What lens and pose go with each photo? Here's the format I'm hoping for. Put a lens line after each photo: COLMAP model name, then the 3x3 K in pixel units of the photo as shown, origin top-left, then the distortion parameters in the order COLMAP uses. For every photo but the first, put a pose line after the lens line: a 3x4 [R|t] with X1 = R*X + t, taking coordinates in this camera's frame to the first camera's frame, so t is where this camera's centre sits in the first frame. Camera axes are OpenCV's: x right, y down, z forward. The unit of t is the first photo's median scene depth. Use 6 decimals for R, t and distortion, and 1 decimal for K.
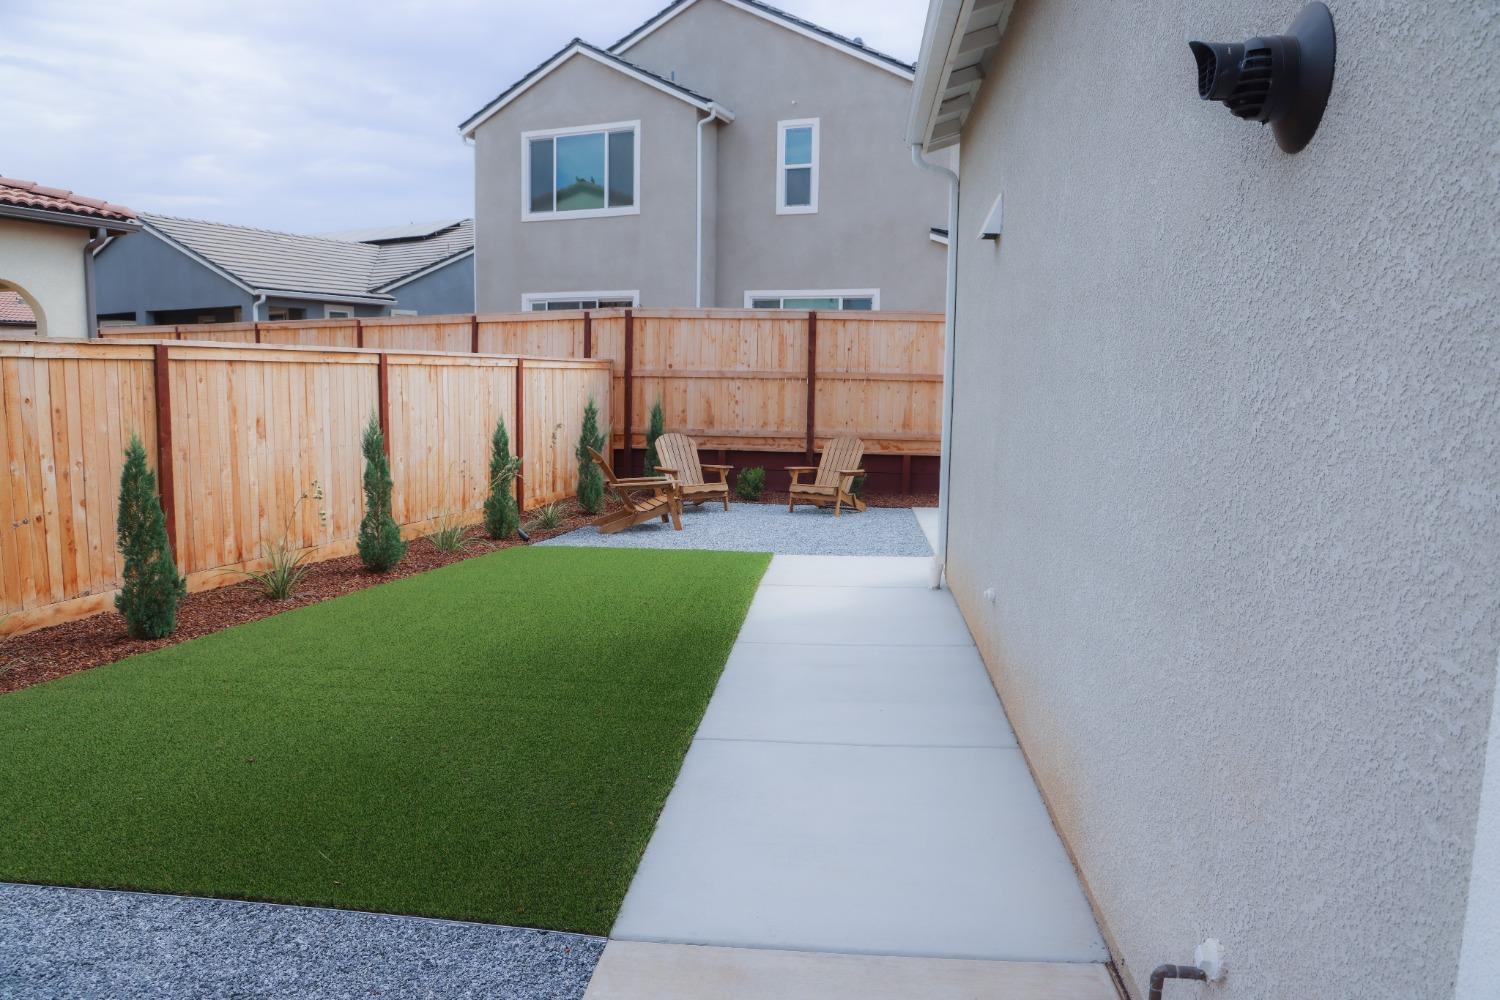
lens RADIAL K [[1073.9, 0, 750.0], [0, 1073.9, 500.0], [0, 0, 1]] dist [-0.029609, 0.003865]
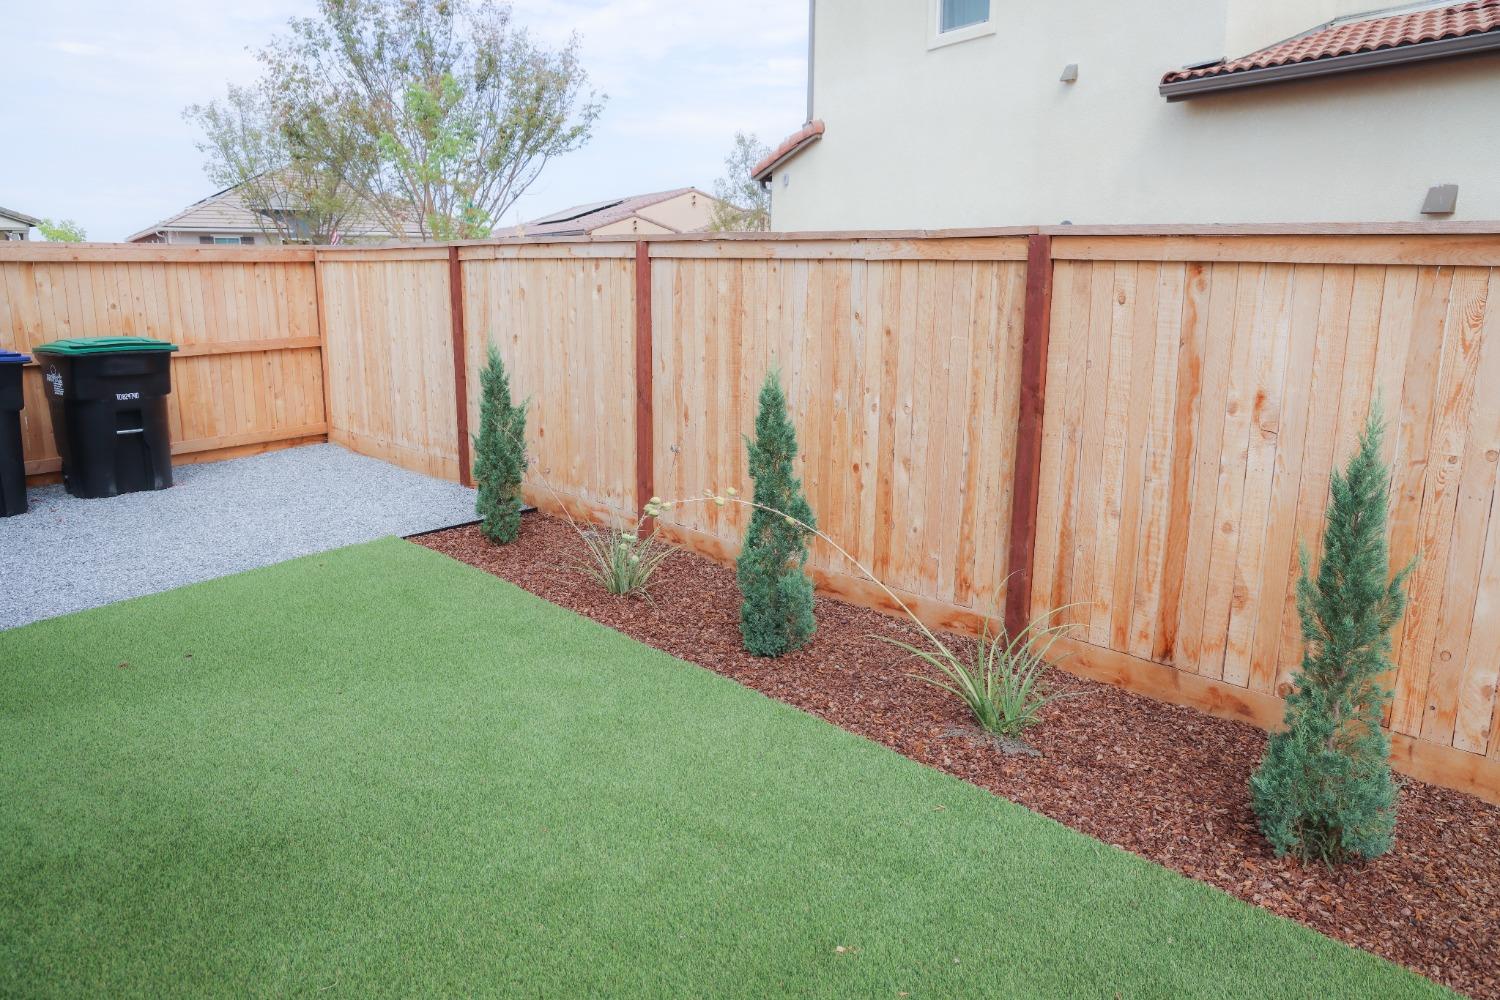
lens RADIAL K [[1073.9, 0, 750.0], [0, 1073.9, 500.0], [0, 0, 1]] dist [-0.029609, 0.003865]
pose [[-0.484246, 0.166102, -0.859020, 0.026541], [-0.125408, 0.958499, 0.256033, -0.074934], [0.865897, 0.231711, -0.443319, 0.632118]]
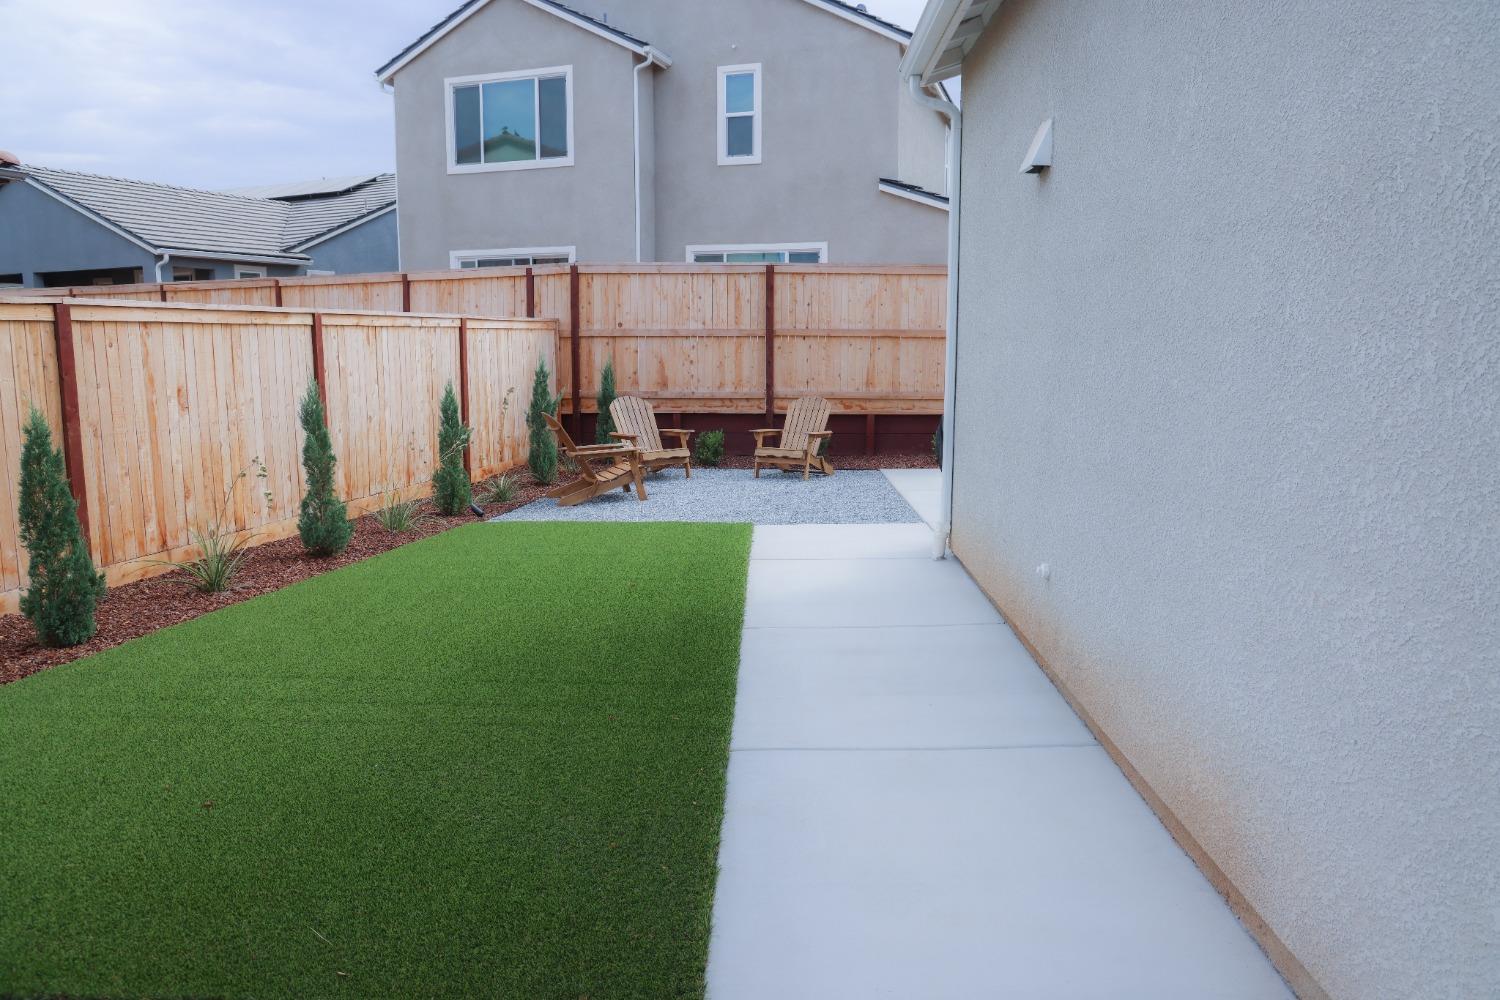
lens RADIAL K [[1083.4, 0, 751.0], [0, 1083.4, 492.2], [0, 0, 1]] dist [-0.029312, 0.027143]
pose [[0.997415, -0.023470, 0.067920, -0.031439], [0.021526, 0.999342, 0.029206, -0.003633], [-0.068561, -0.027669, 0.997263, 0.046380]]
